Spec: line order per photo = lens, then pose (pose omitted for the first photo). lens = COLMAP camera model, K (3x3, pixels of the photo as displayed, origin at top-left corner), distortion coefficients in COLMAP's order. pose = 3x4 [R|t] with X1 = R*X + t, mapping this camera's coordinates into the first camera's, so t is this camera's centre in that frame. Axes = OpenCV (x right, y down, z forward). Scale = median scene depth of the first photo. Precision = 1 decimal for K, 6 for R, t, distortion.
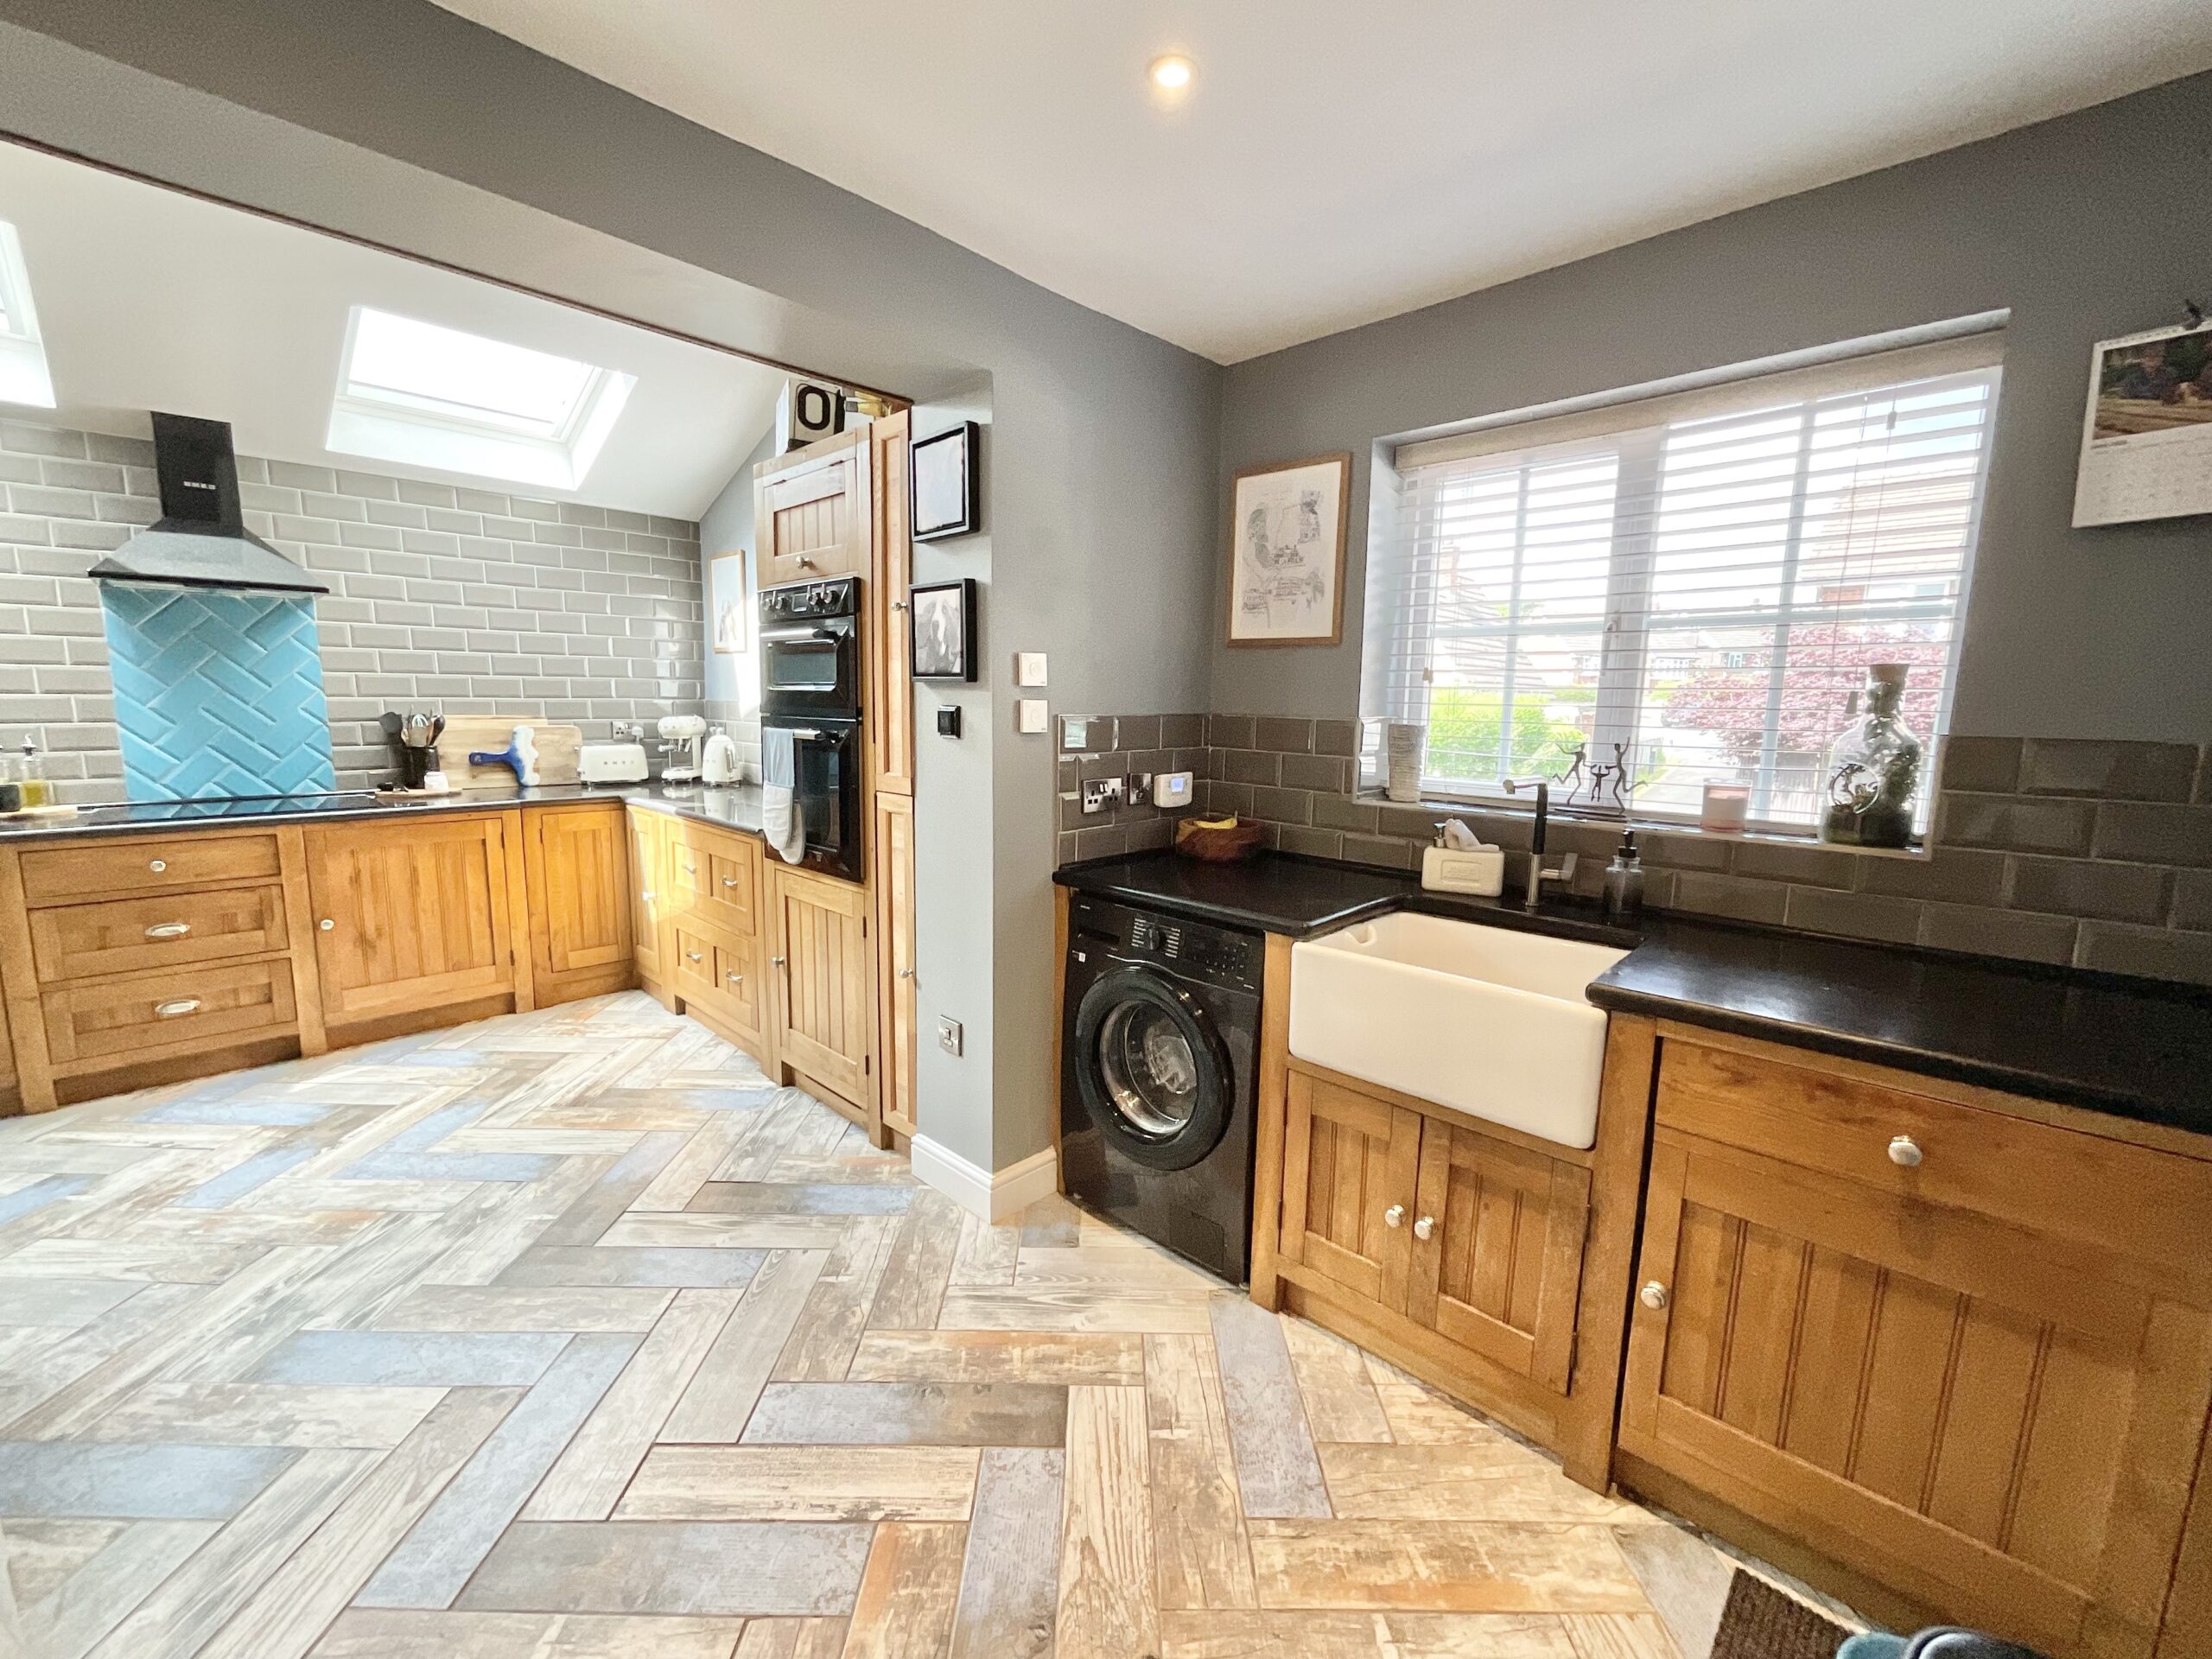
lens RADIAL K [[882.5, 0, 1096.6], [0, 882.5, 833.6], [0, 0, 1]] dist [0.000641, 0.000079]
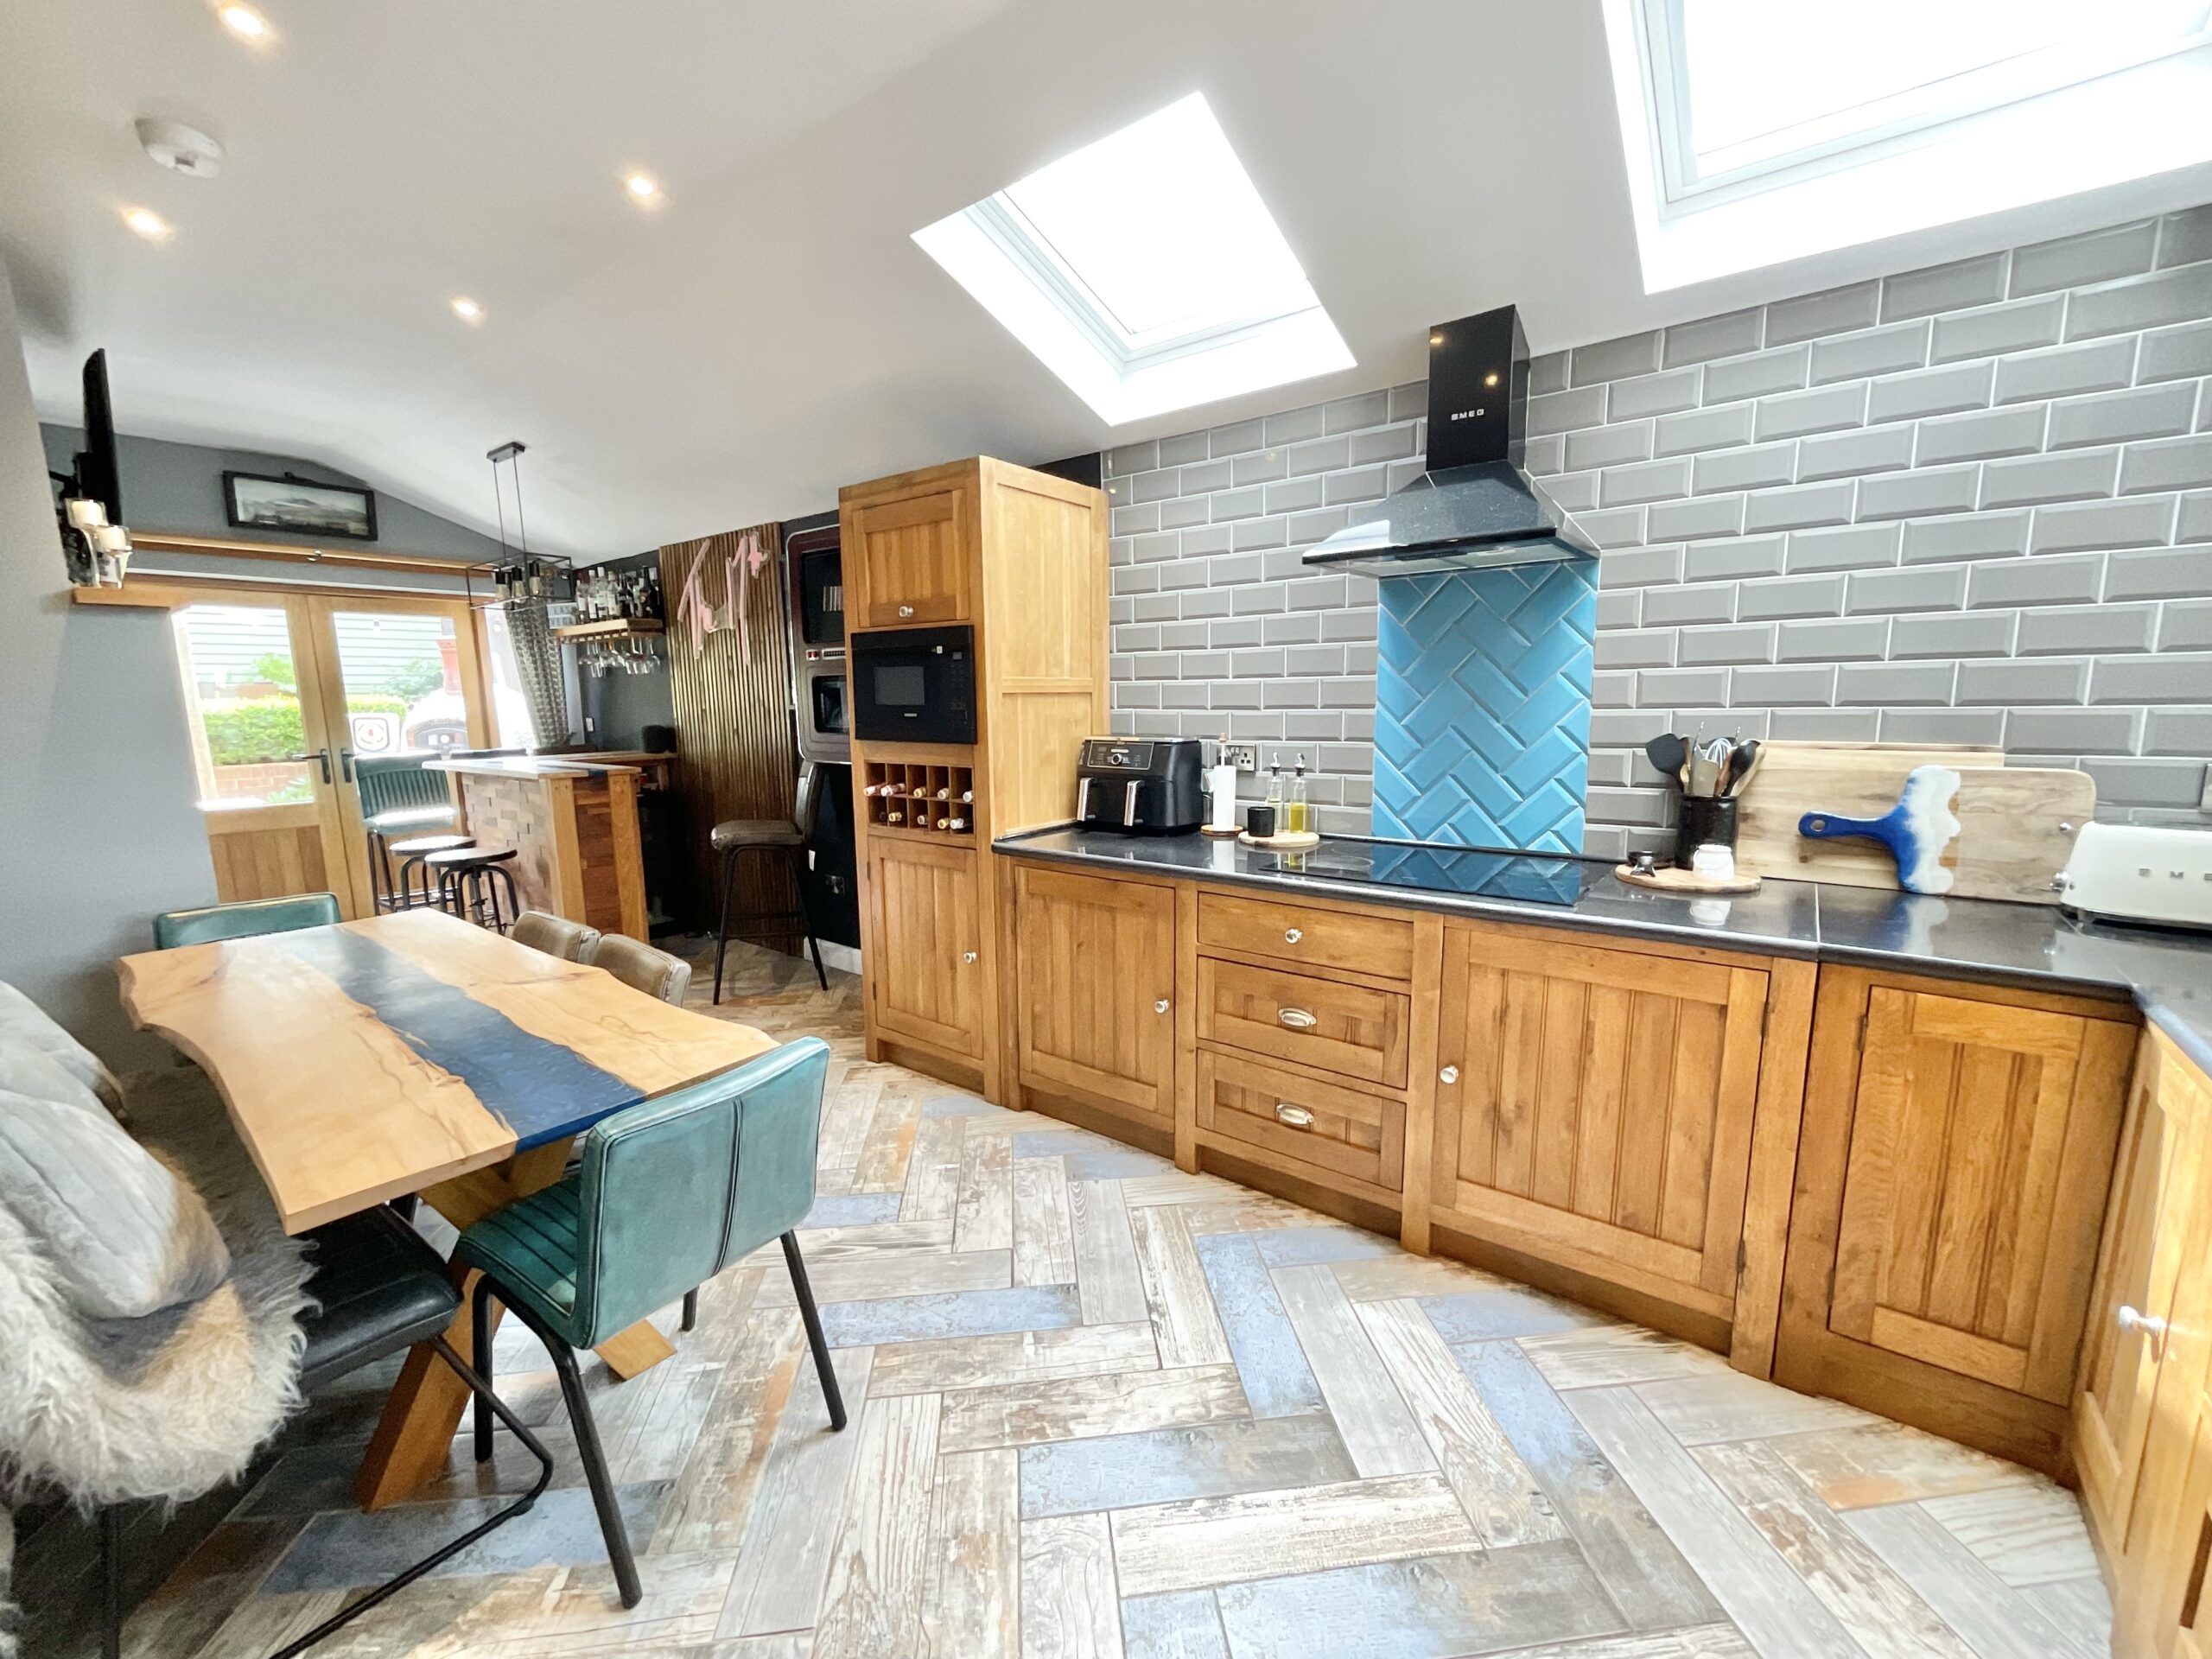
lens RADIAL K [[899.4, 0, 1105.6], [0, 899.4, 833.9], [0, 0, 1]] dist [0.000754, 0.000123]
pose [[0.108106, 0.134192, -0.985041, -0.271387], [-0.130232, 0.984221, 0.119787, -0.104130], [0.985572, 0.115334, 0.123876, 0.618632]]
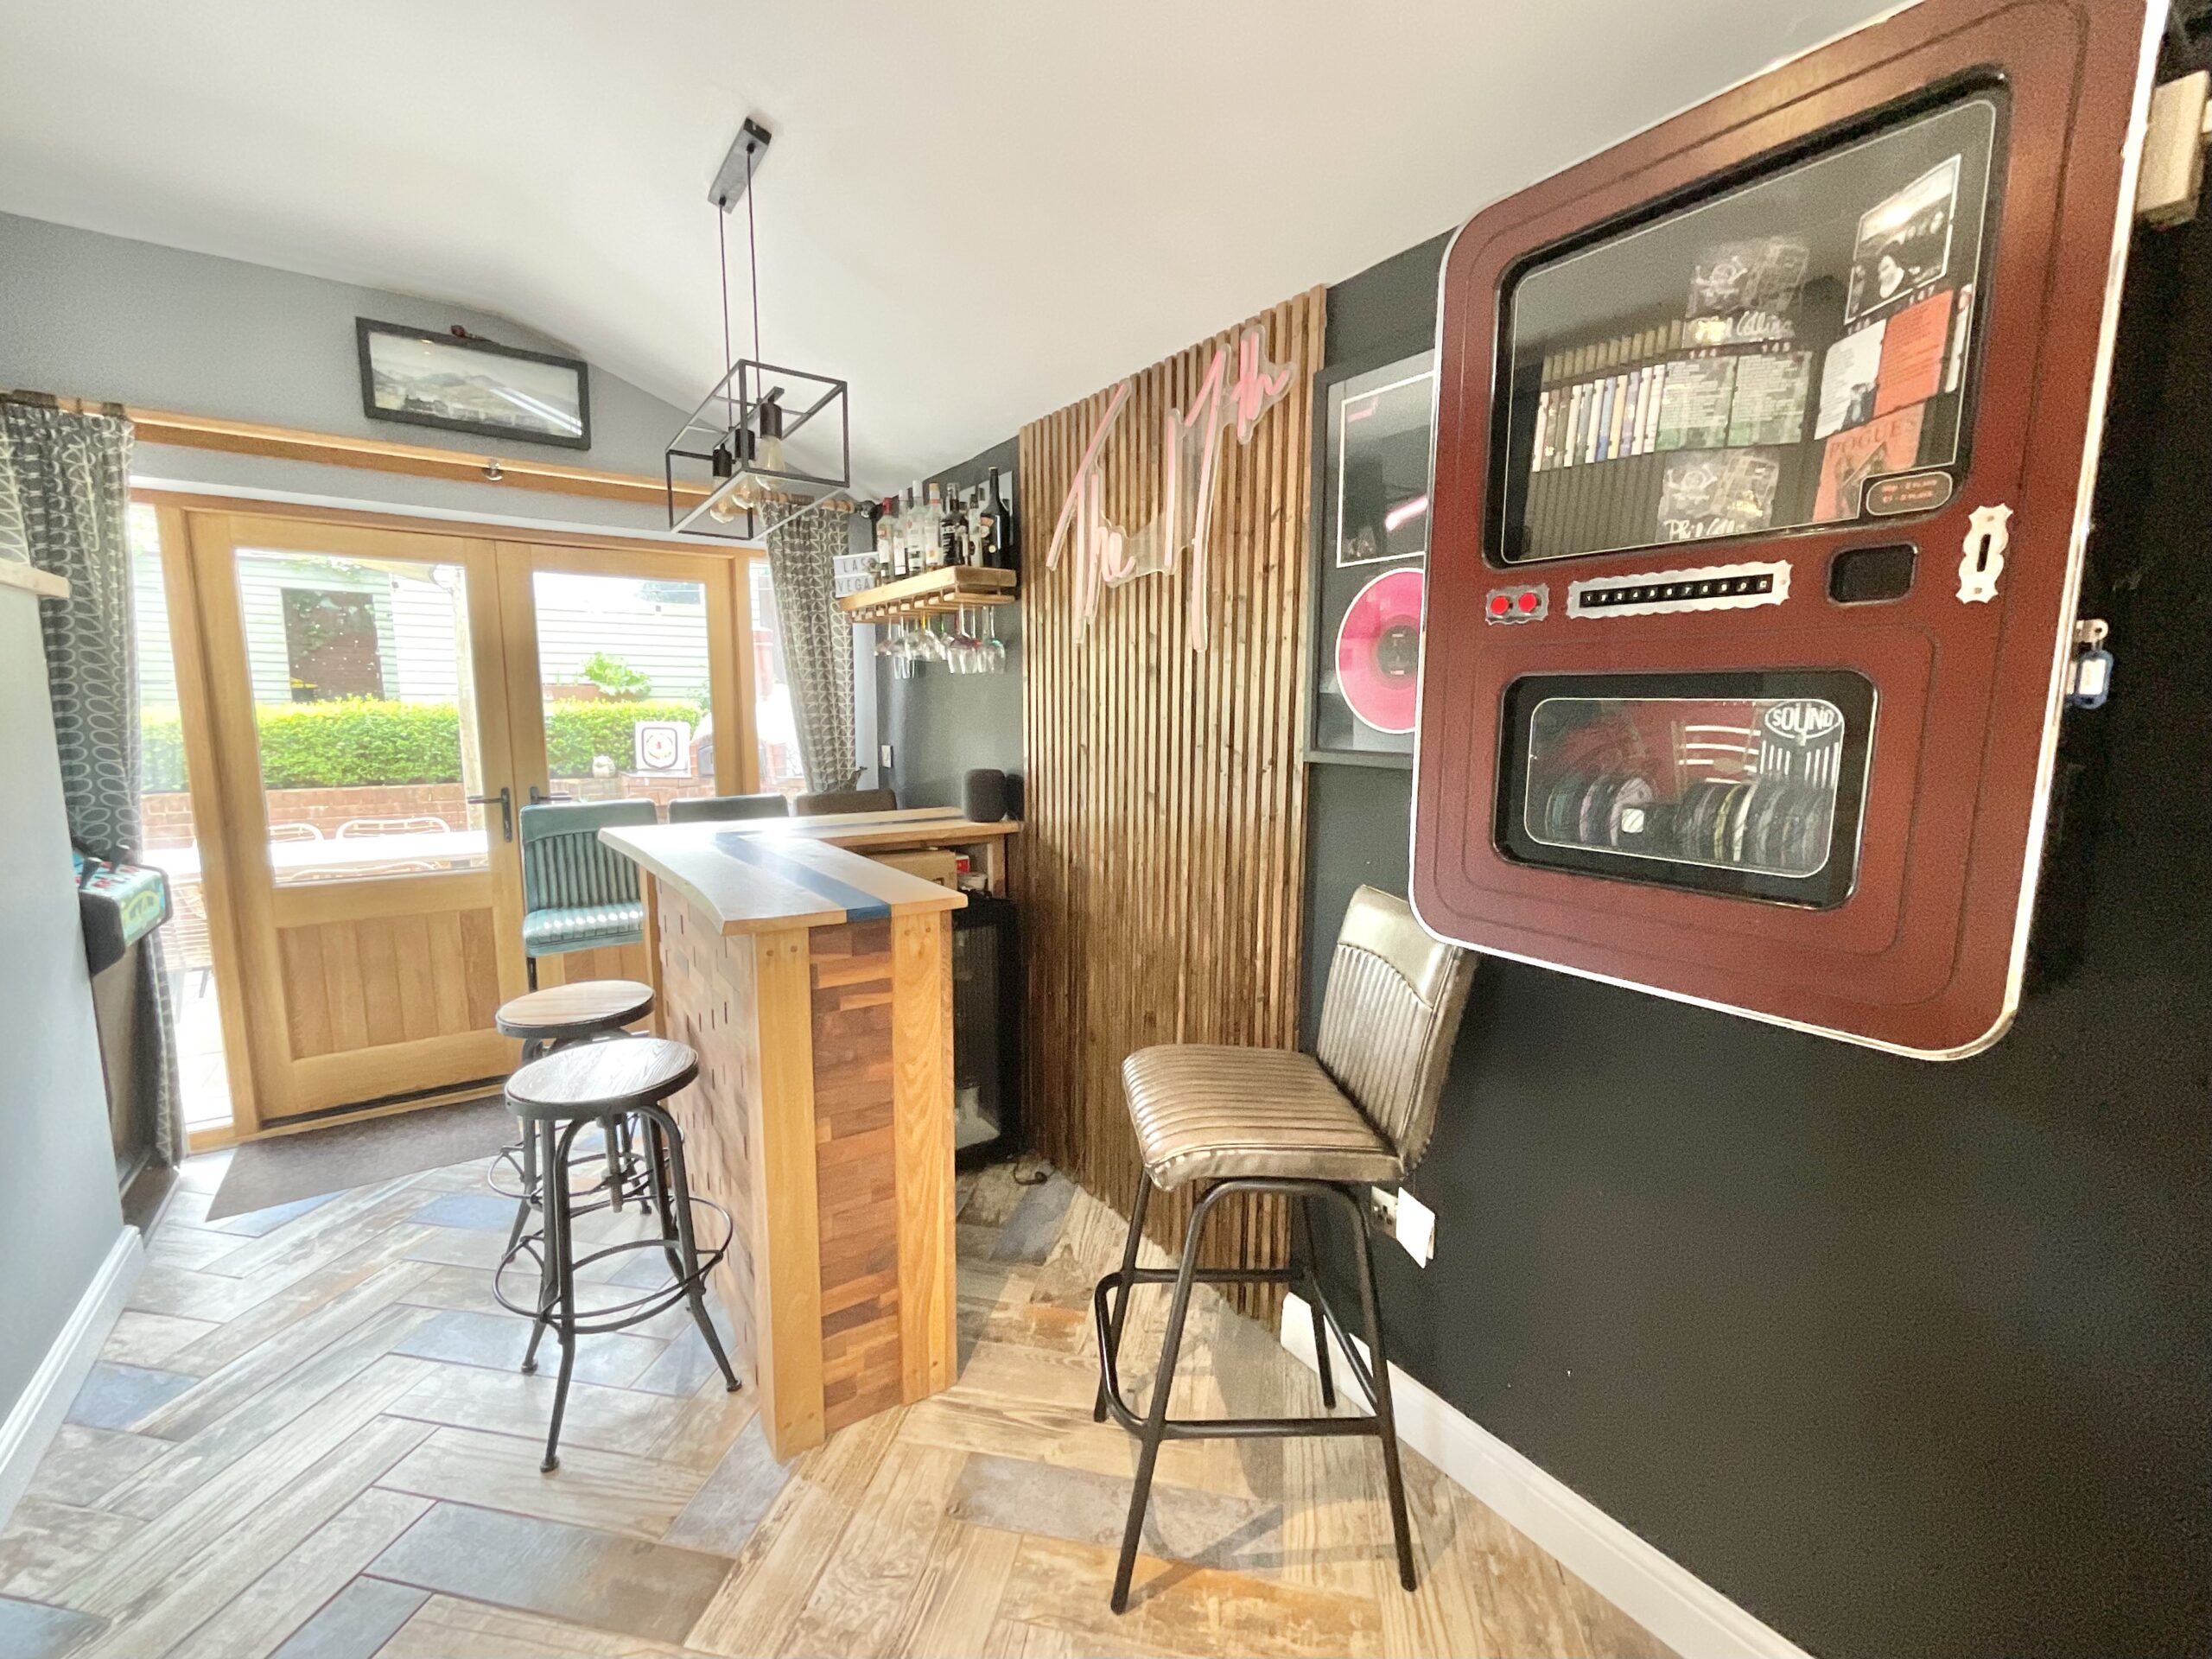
lens RADIAL K [[901.5, 0, 1135.7], [0, 901.5, 831.7], [0, 0, 1]] dist [-0.018384, 0.000022]
pose [[-0.165481, 0.113724, -0.979634, -1.095526], [-0.158015, 0.977438, 0.140162, -0.083270], [0.973472, 0.177991, -0.143777, 0.291266]]
